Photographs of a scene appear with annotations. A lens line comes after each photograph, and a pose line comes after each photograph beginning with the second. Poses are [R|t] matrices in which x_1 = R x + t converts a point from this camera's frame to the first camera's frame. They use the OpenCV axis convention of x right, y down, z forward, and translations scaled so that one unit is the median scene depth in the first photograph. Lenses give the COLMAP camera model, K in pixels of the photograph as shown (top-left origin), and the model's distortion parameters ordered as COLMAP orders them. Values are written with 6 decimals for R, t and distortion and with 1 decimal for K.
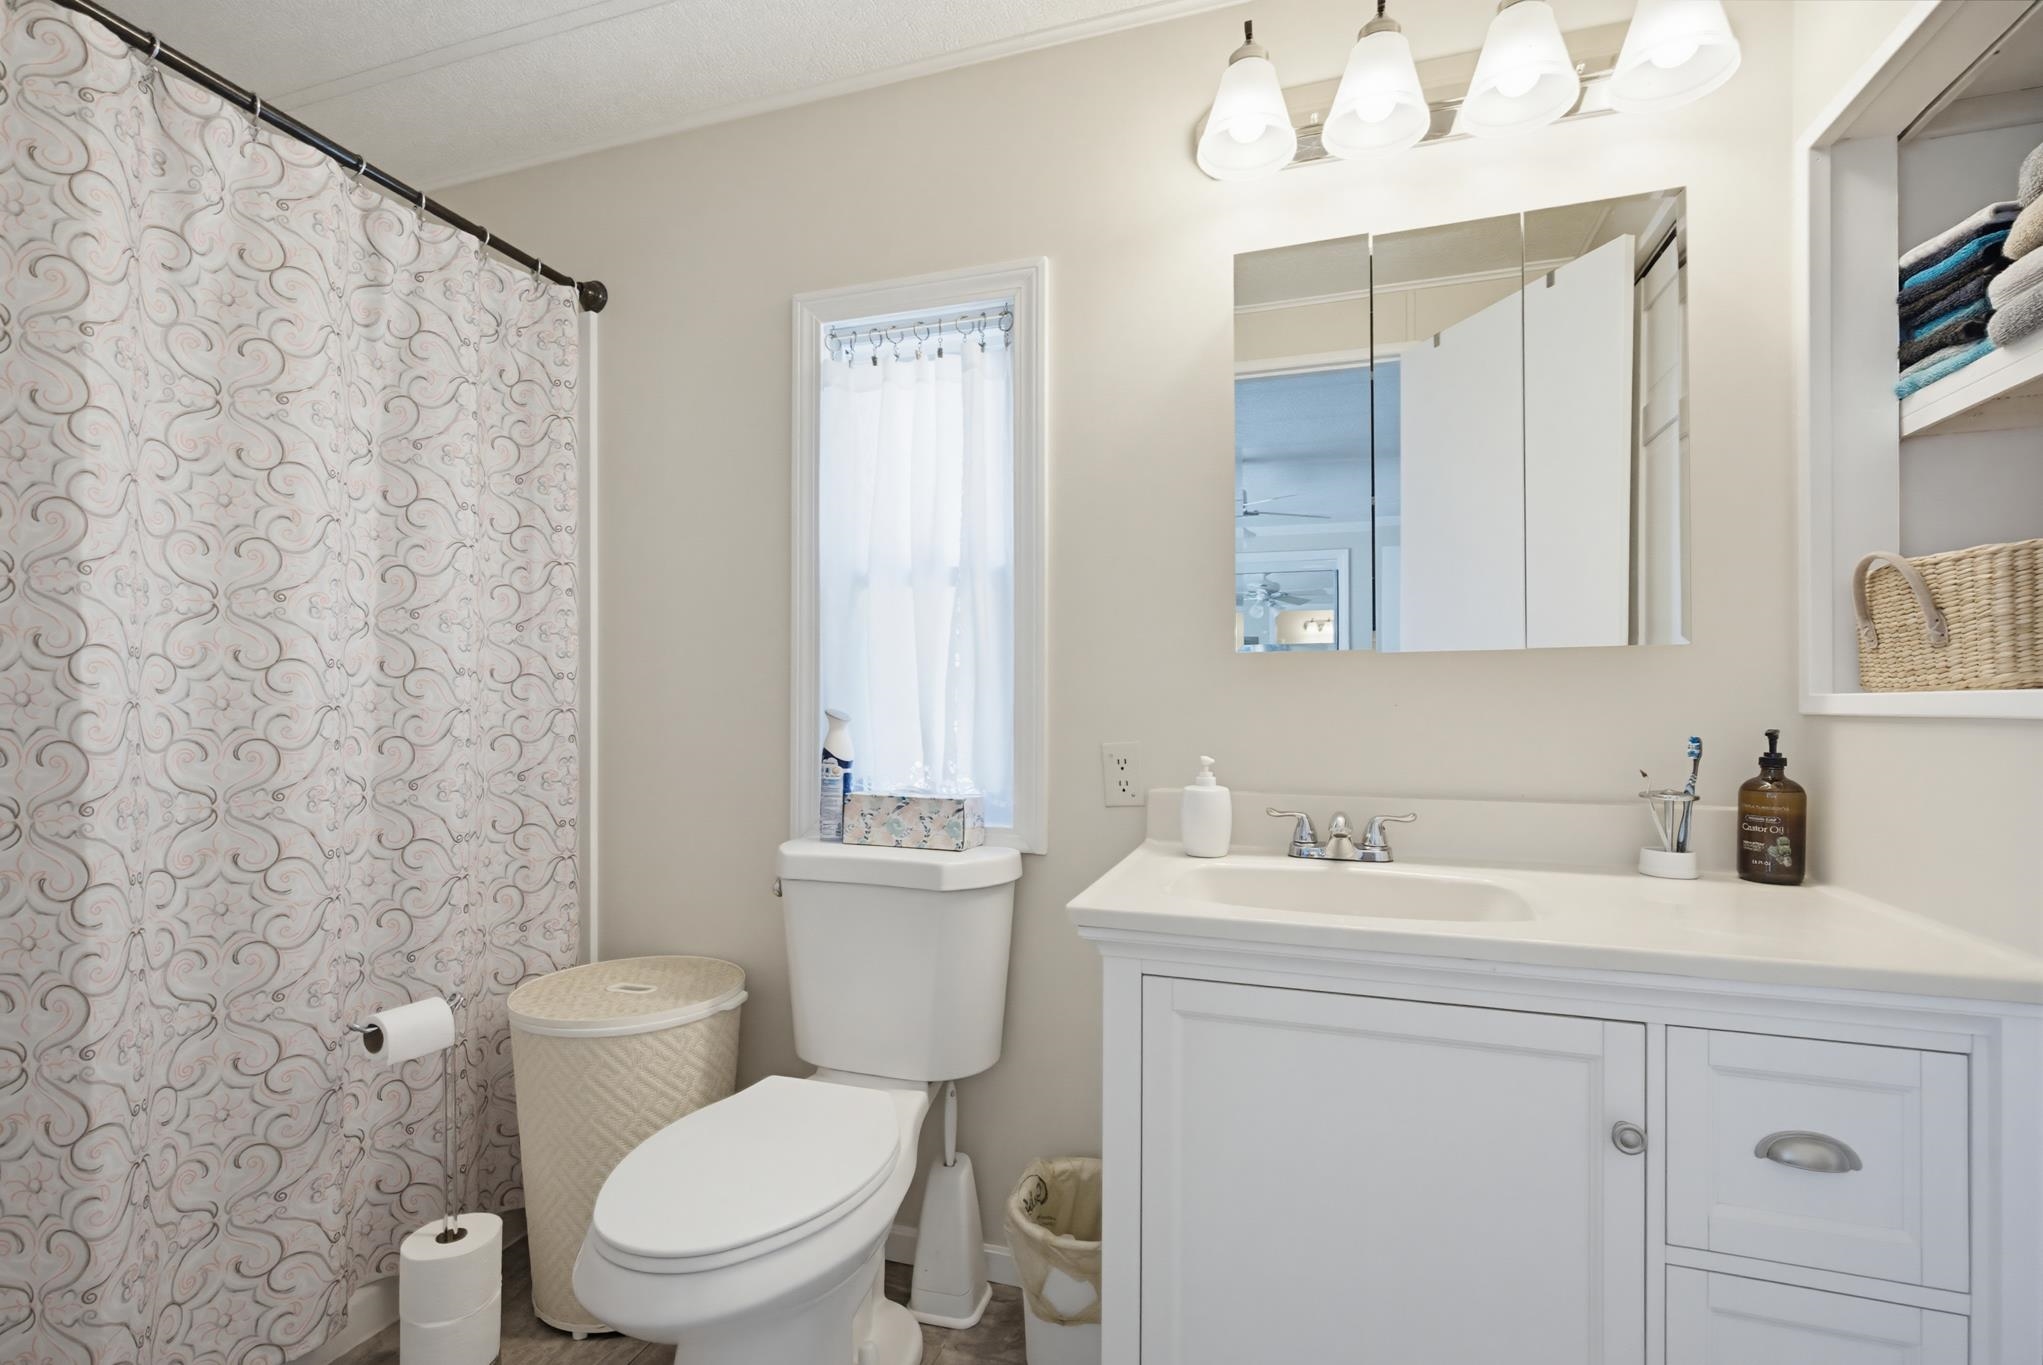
lens RADIAL K [[908.8, 0, 1025.7], [0, 908.8, 672.9], [0, 0, 1]] dist [-0.000022, -0.000091]
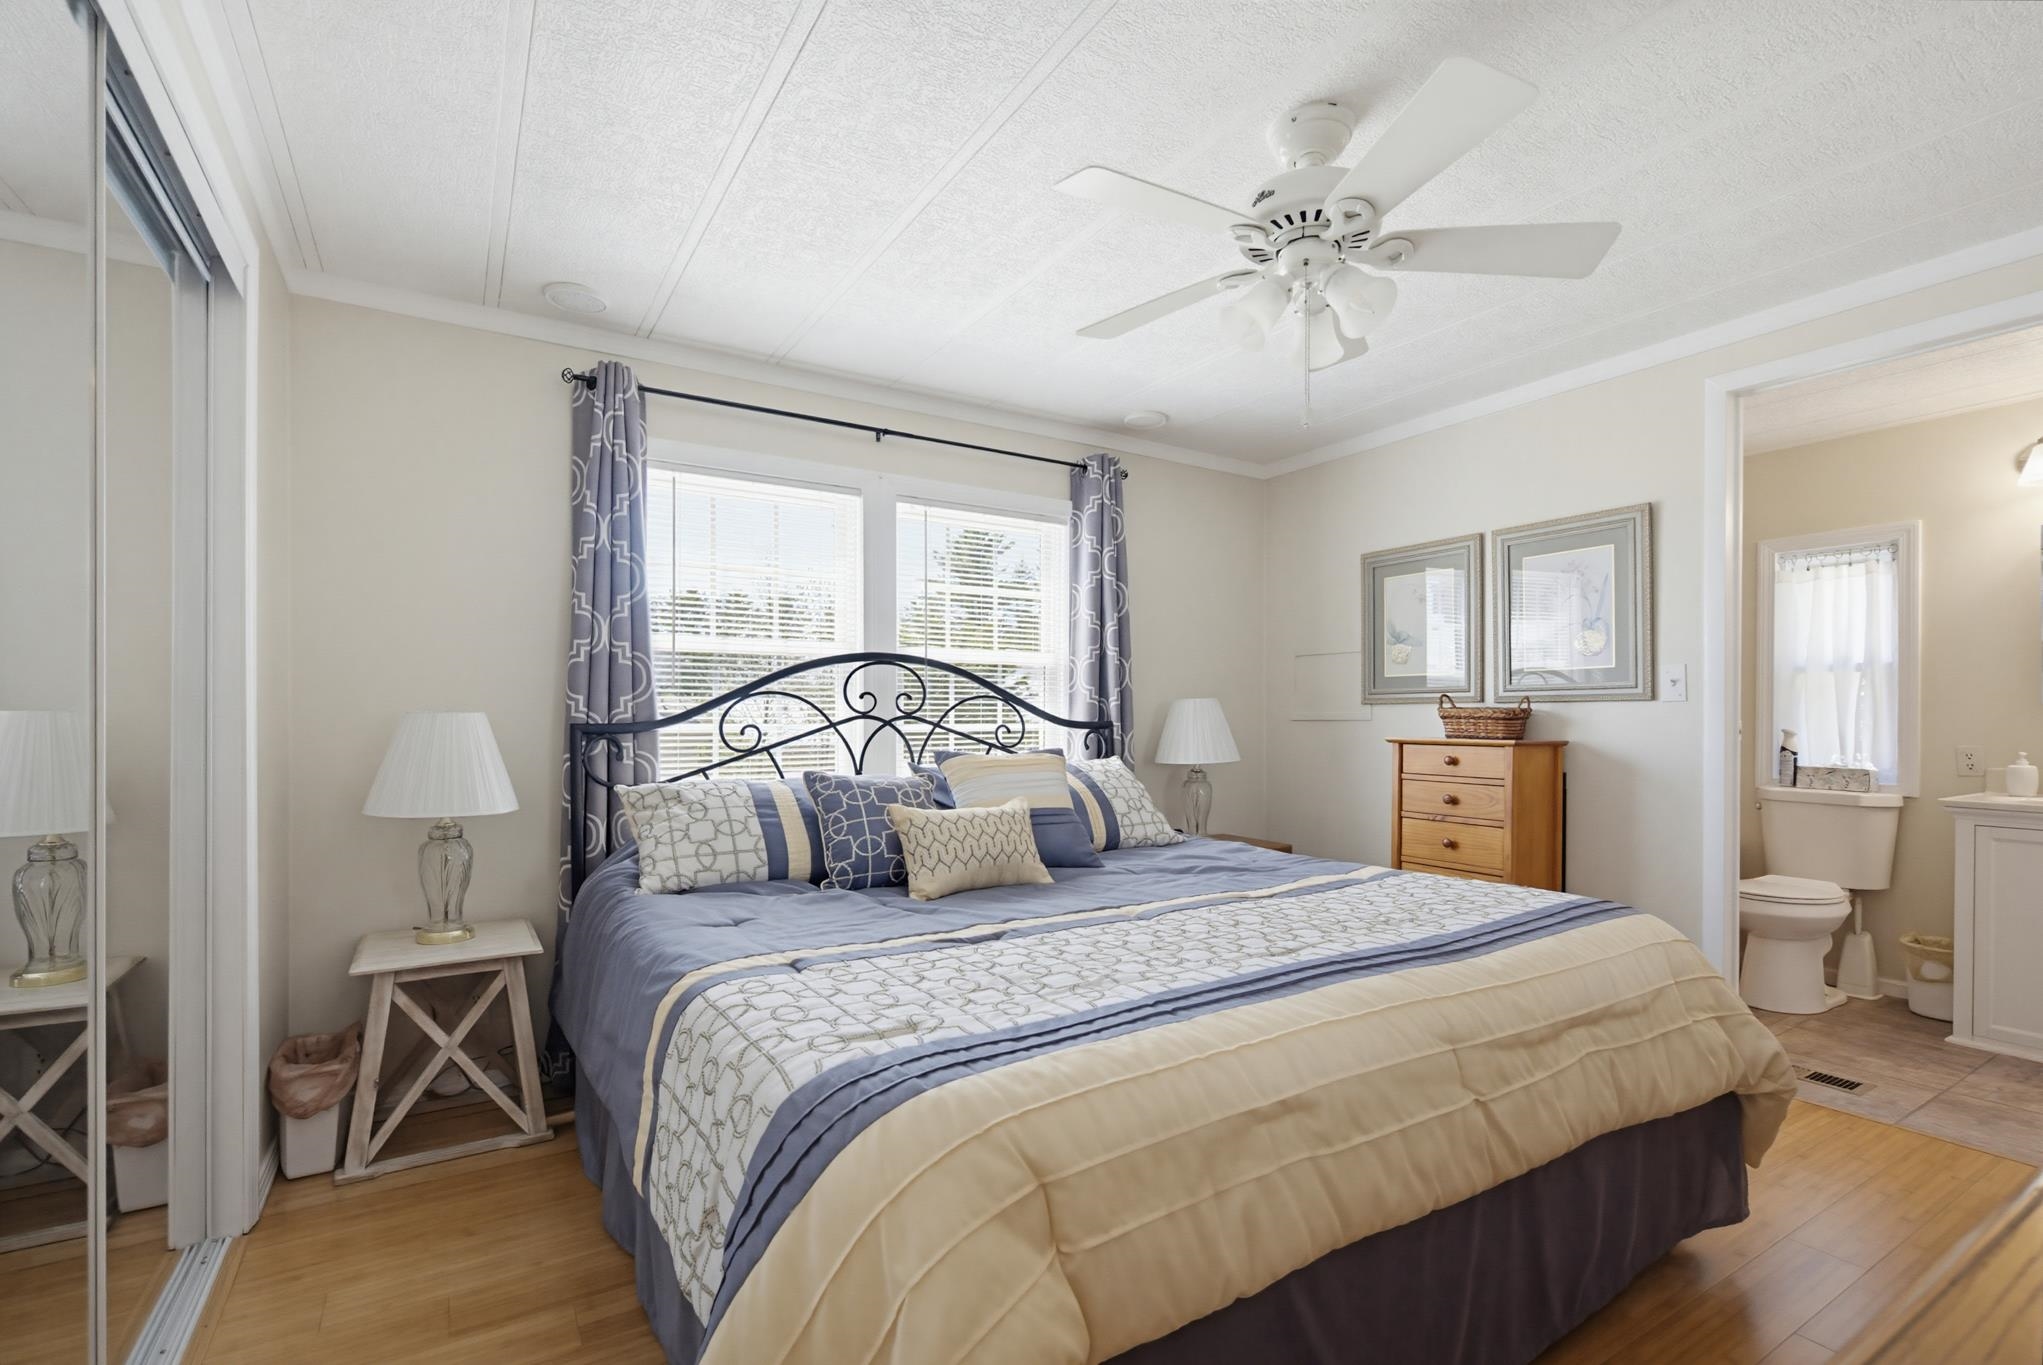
lens RADIAL K [[932.6, 0, 1029.3], [0, 932.6, 716.3], [0, 0, 1]] dist [0.000240, -0.000182]
pose [[0.763756, -0.000135, -0.645505, -0.159450], [0.015502, 0.999715, 0.018132, -0.063793], [0.645319, -0.023855, 0.763541, -2.021078]]
